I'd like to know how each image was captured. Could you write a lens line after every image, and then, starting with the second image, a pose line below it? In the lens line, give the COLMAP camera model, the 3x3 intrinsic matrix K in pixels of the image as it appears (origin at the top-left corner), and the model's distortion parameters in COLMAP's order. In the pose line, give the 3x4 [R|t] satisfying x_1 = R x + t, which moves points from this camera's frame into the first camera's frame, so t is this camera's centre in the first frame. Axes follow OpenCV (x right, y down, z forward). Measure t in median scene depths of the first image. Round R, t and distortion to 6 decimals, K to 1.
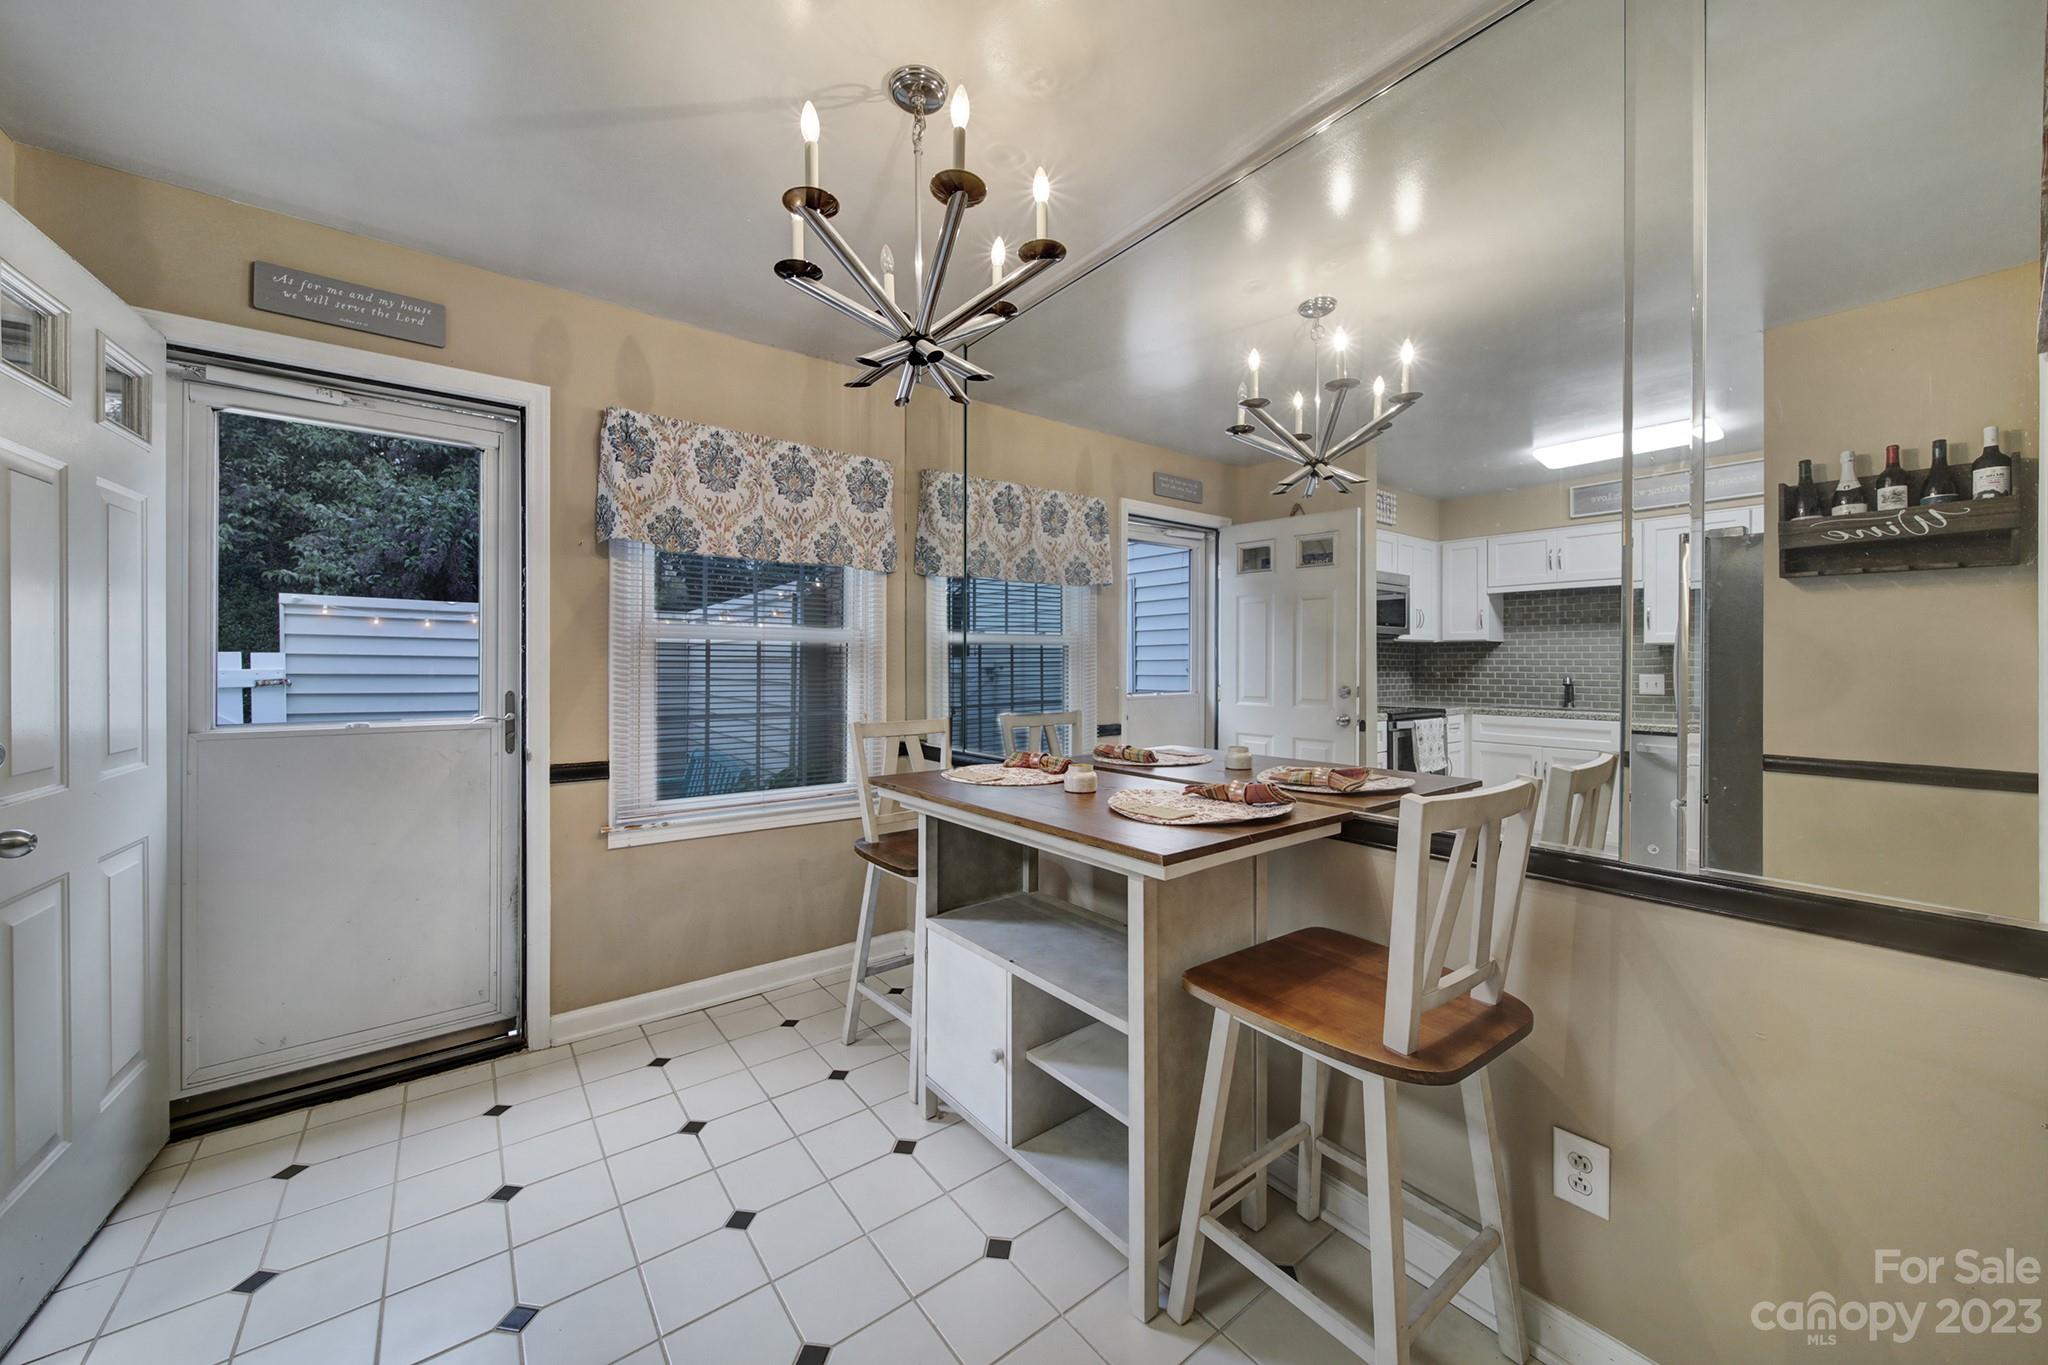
lens RADIAL K [[736.1, 0, 1019.7], [0, 736.1, 664.7], [0, 0, 1]] dist [0.000480, 0.000032]
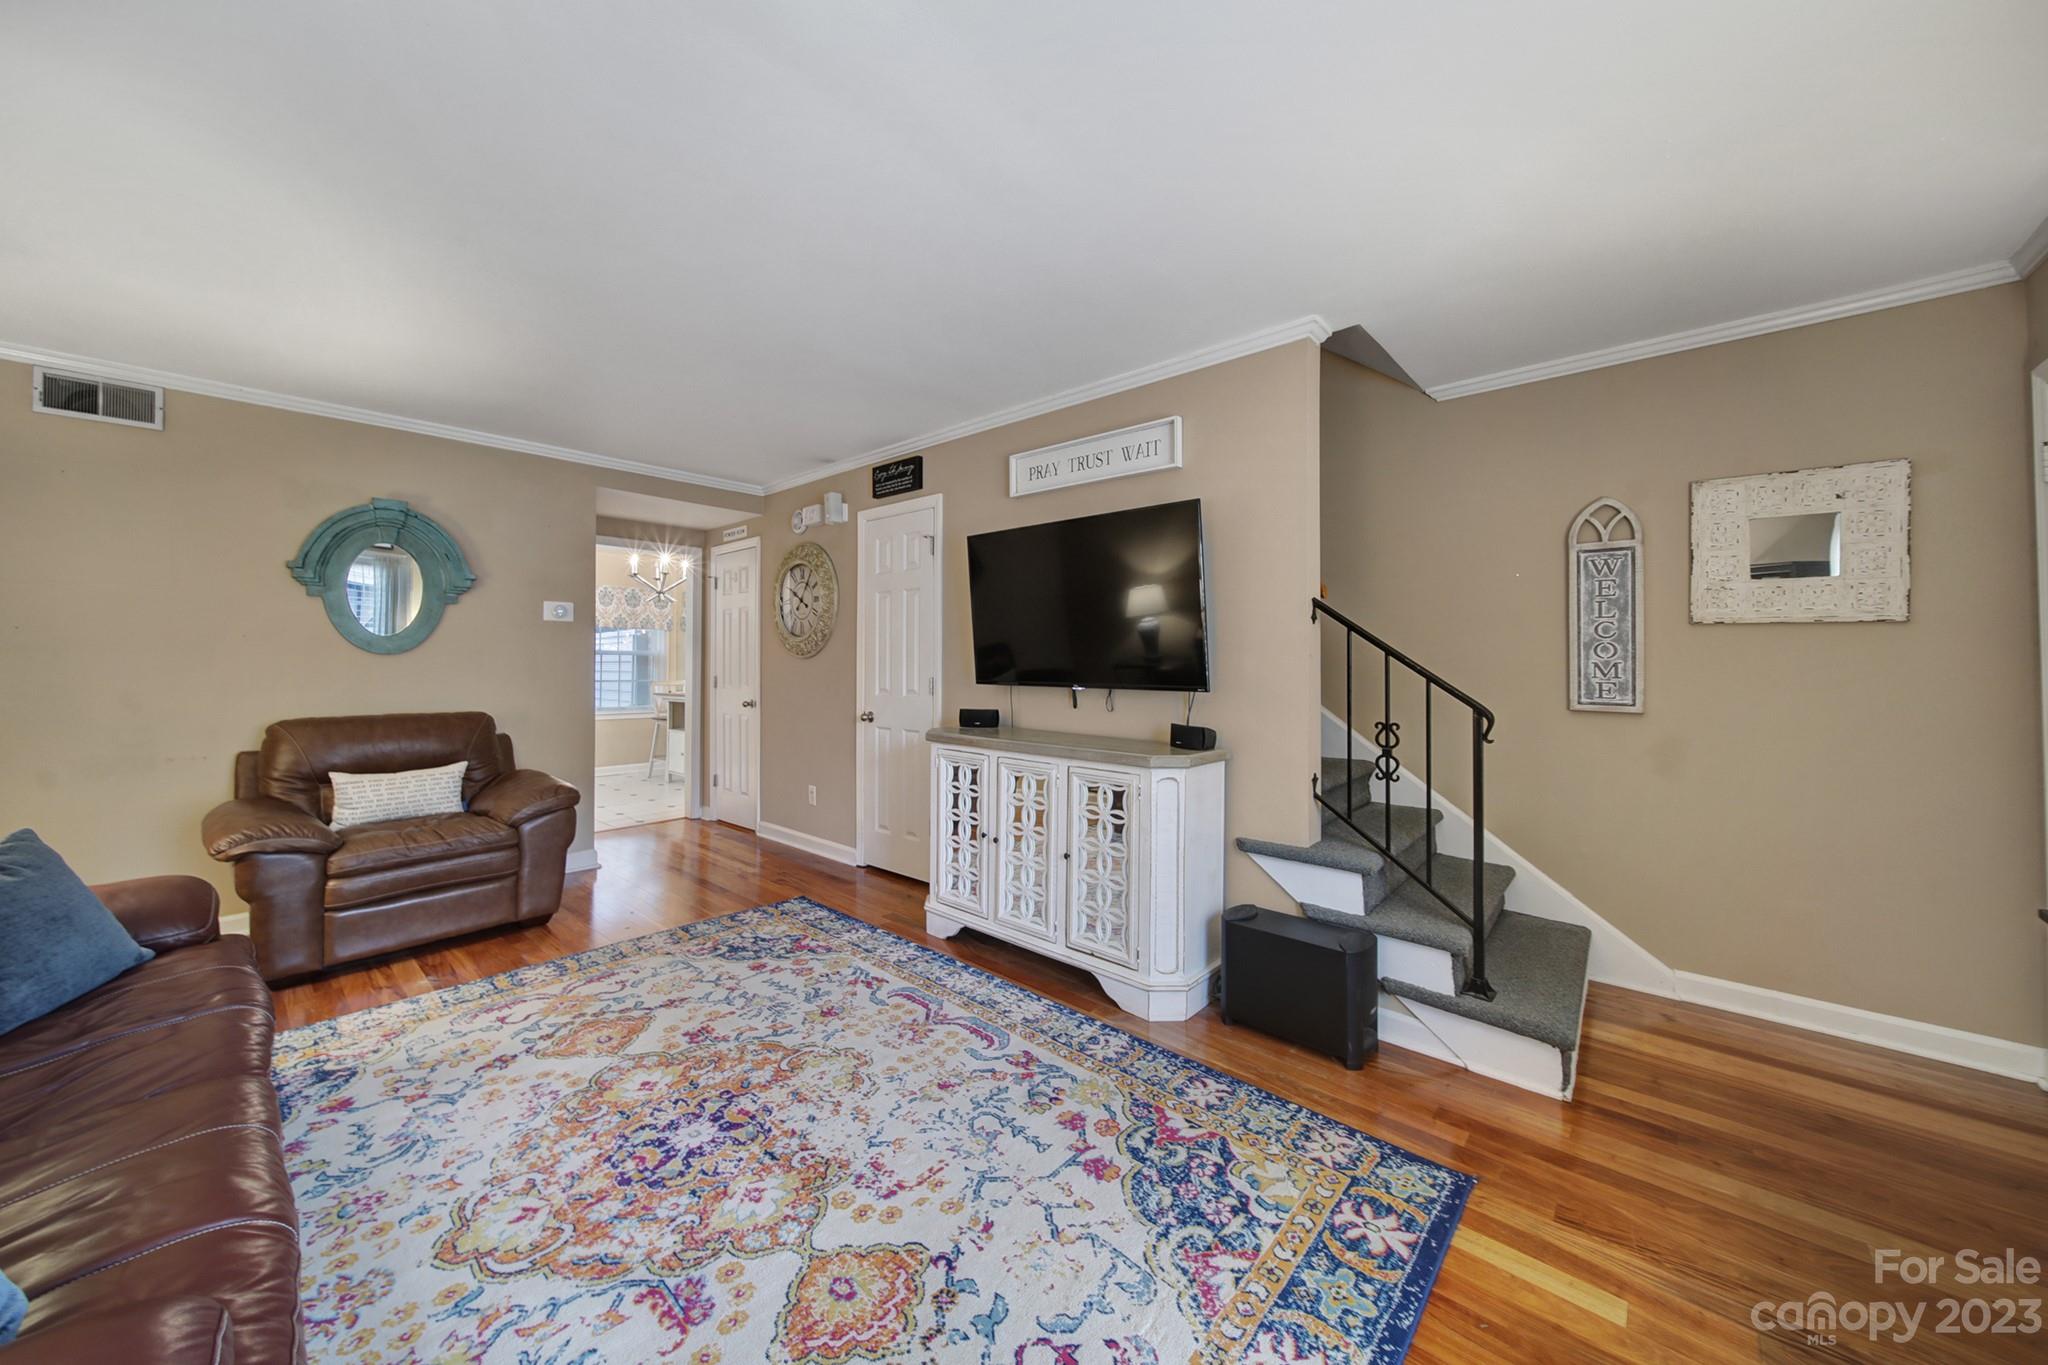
lens RADIAL K [[729.4, 0, 1021.4], [0, 729.4, 656.5], [0, 0, 1]] dist [0.000083, -0.000081]
pose [[0.982832, -0.001555, 0.184495, 0.750474], [0.003788, 0.999924, -0.011750, 0.017554], [-0.184463, 0.012247, 0.982763, -2.370703]]
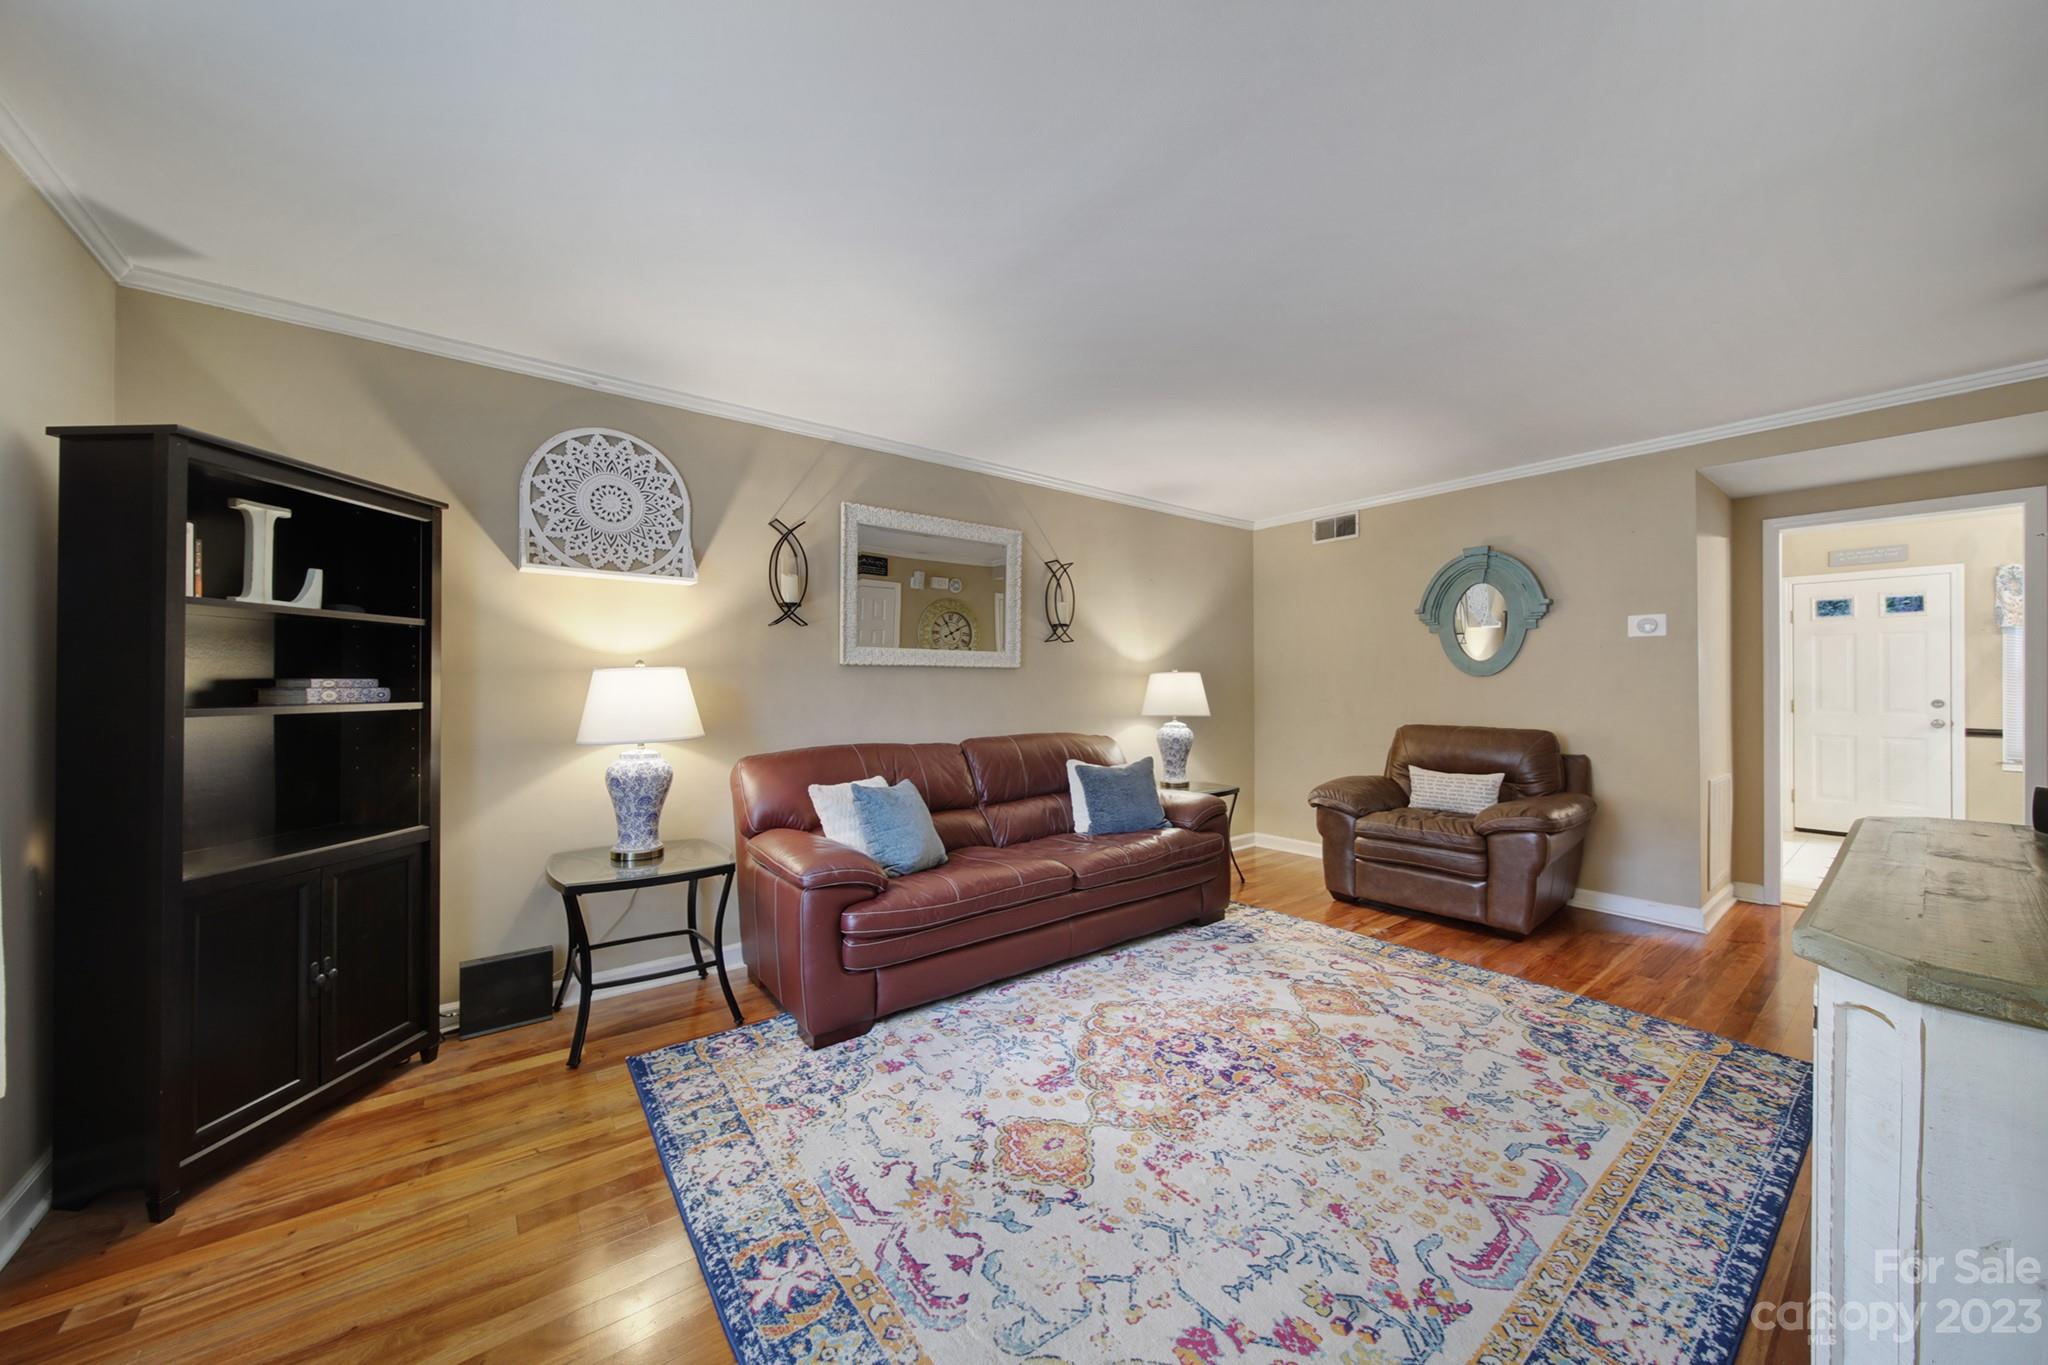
lens RADIAL K [[722.1, 0, 1010.4], [0, 722.1, 665.1], [0, 0, 1]] dist [-0.002563, -0.000428]
pose [[0.000563, -0.028978, -0.999580, 1.480542], [-0.005987, 0.999562, -0.028981, 0.021782], [0.999982, 0.006001, 0.000389, -1.837116]]
